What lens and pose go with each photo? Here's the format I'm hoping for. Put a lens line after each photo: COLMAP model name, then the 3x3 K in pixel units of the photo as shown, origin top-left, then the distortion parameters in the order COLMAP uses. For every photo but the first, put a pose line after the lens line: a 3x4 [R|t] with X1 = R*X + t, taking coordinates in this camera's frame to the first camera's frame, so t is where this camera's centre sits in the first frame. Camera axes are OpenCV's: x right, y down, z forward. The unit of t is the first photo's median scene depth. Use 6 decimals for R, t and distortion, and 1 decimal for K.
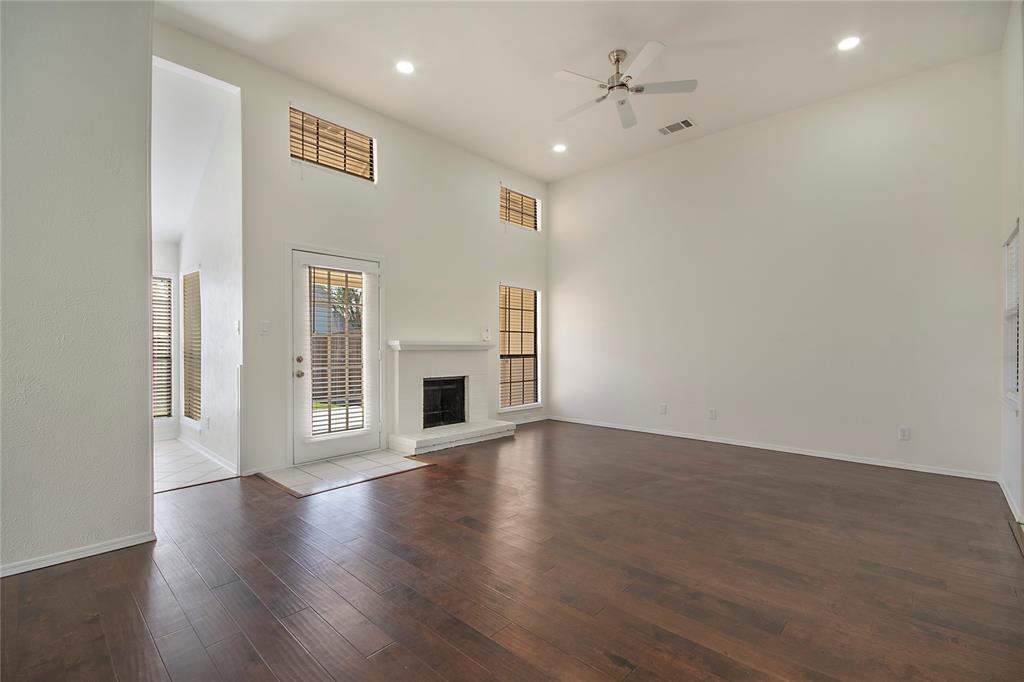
lens RADIAL K [[459.3, 0, 509.6], [0, 459.3, 343.5], [0, 0, 1]] dist [0.013076, -0.001936]
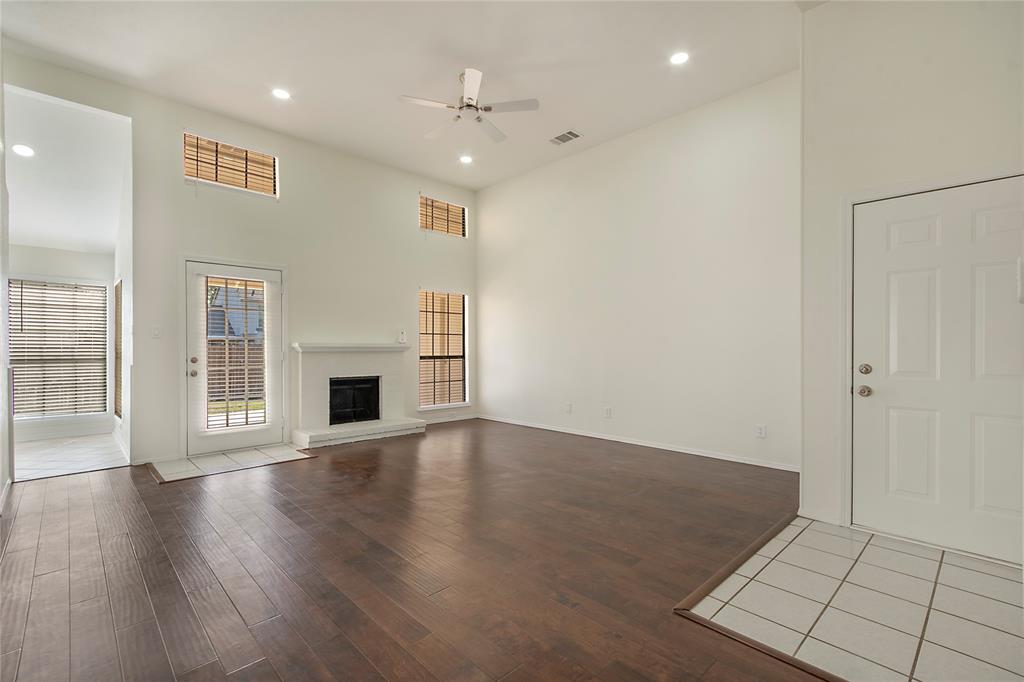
lens RADIAL K [[459.3, 0, 514.9], [0, 459.3, 343.7], [0, 0, 1]] dist [0.013076, -0.001936]
pose [[0.998291, -0.003576, -0.058329, 0.309054], [0.003369, 0.999988, -0.003645, 0.001212], [0.058342, 0.003442, 0.998291, -0.048371]]
